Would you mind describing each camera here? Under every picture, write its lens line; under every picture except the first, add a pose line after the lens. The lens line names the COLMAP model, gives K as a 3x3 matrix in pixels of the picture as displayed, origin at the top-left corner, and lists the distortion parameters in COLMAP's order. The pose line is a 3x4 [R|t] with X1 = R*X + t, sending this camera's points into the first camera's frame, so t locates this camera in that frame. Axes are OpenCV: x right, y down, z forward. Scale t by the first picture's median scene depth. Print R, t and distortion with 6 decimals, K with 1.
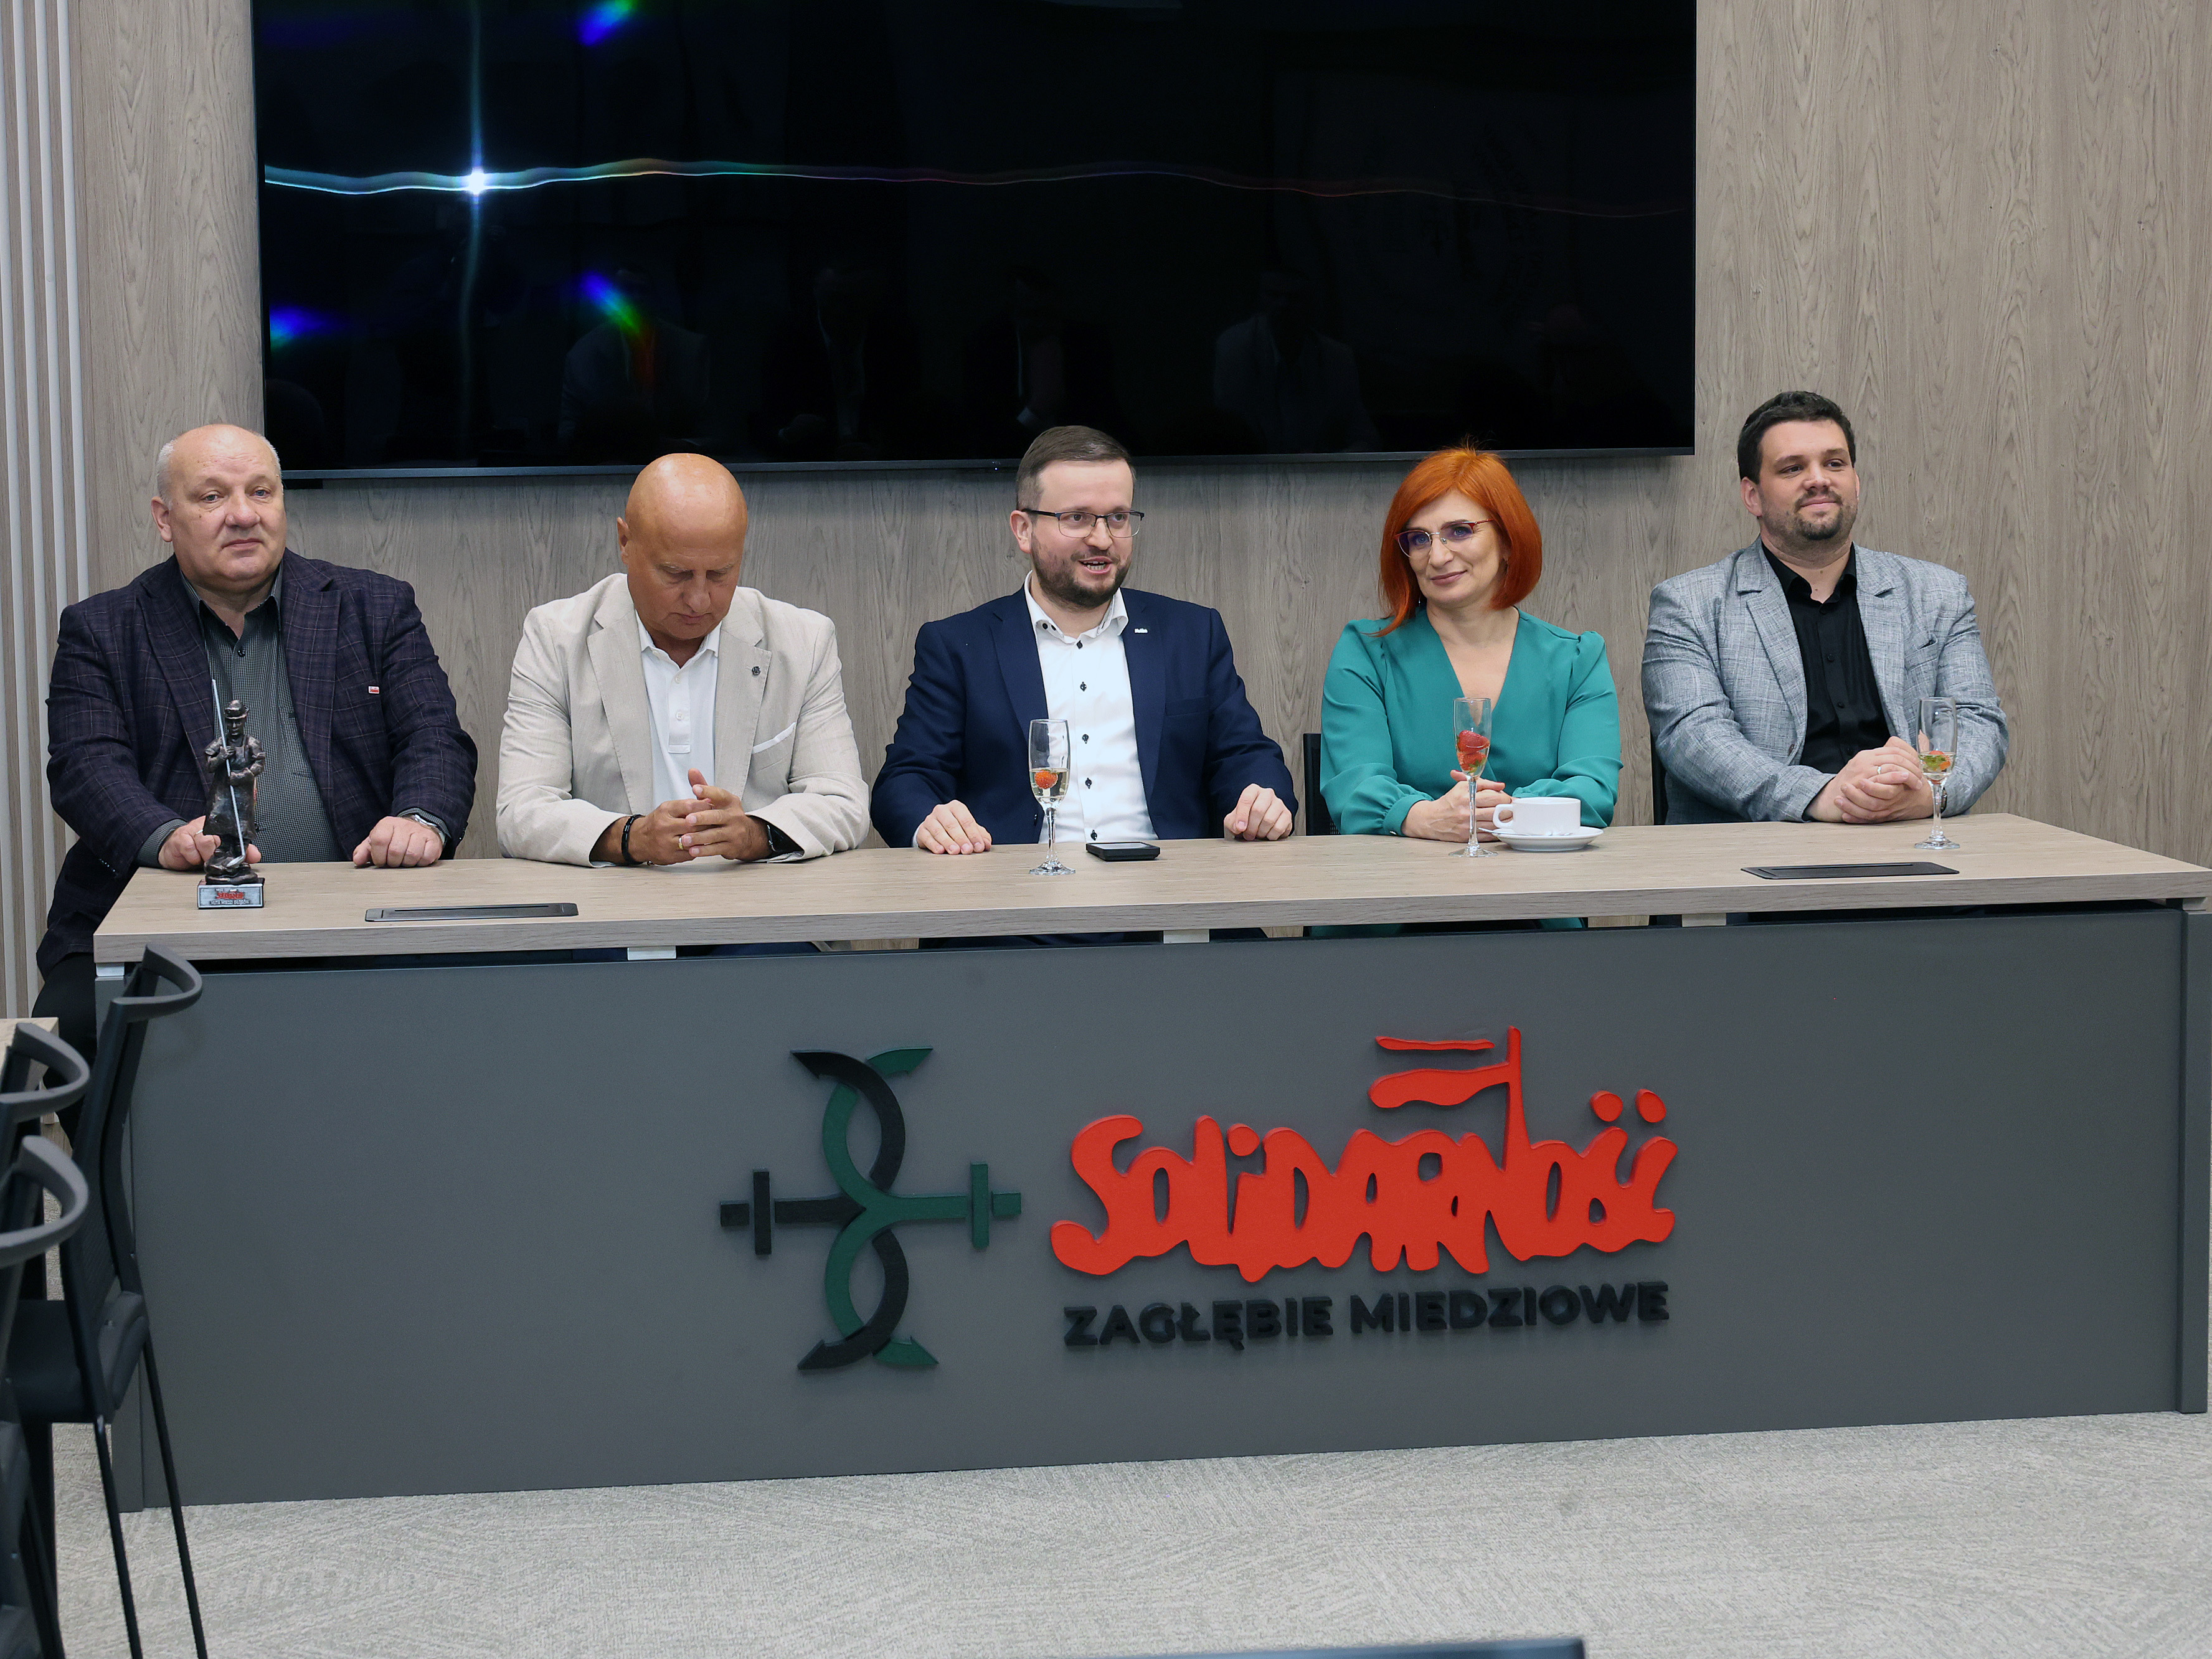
lens RADIAL K [[4444.7, 0, 944.8], [0, 4444.7, 853.7], [0, 0, 1]] dist [0.091739, 0.000000]
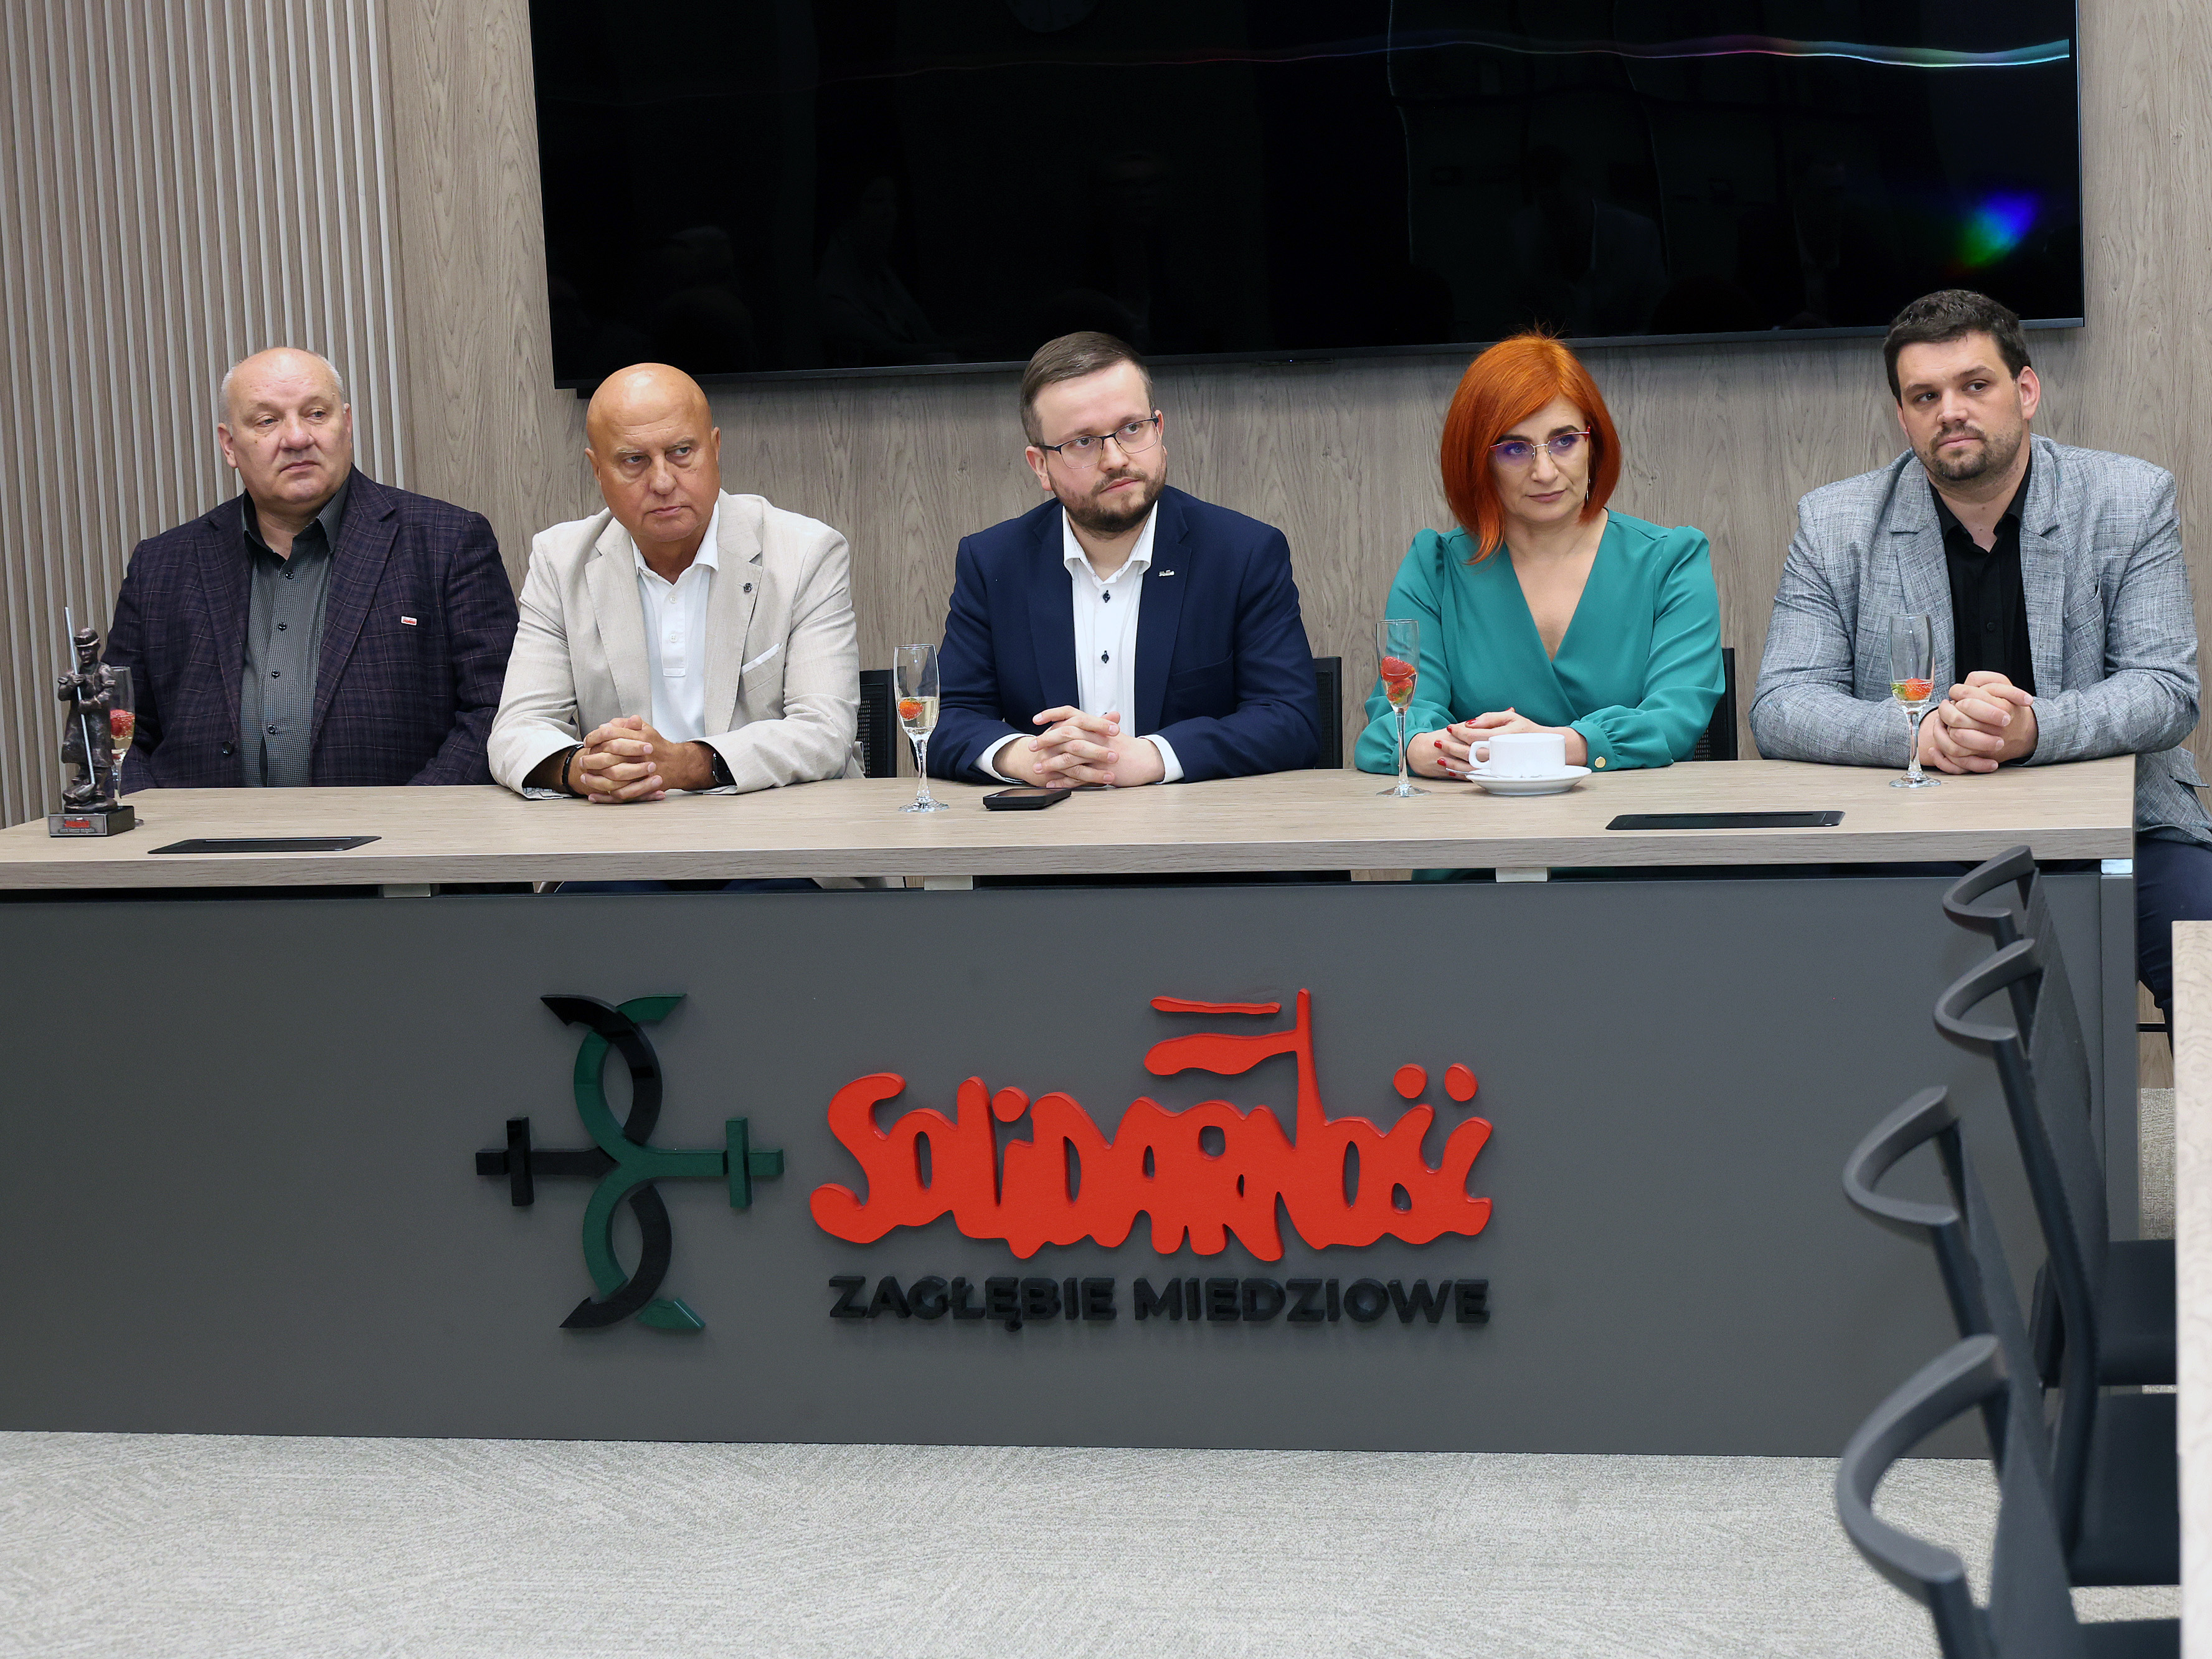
lens RADIAL K [[4897.8, 0, 1107.6], [0, 4897.8, 826.9], [0, 0, 1]] dist [-0.038122, 0.000000]
pose [[0.925172, 0.014992, -0.379252, 0.460557], [-0.008012, 0.999768, 0.019976, -0.013376], [0.379464, -0.015442, 0.925078, 0.068222]]
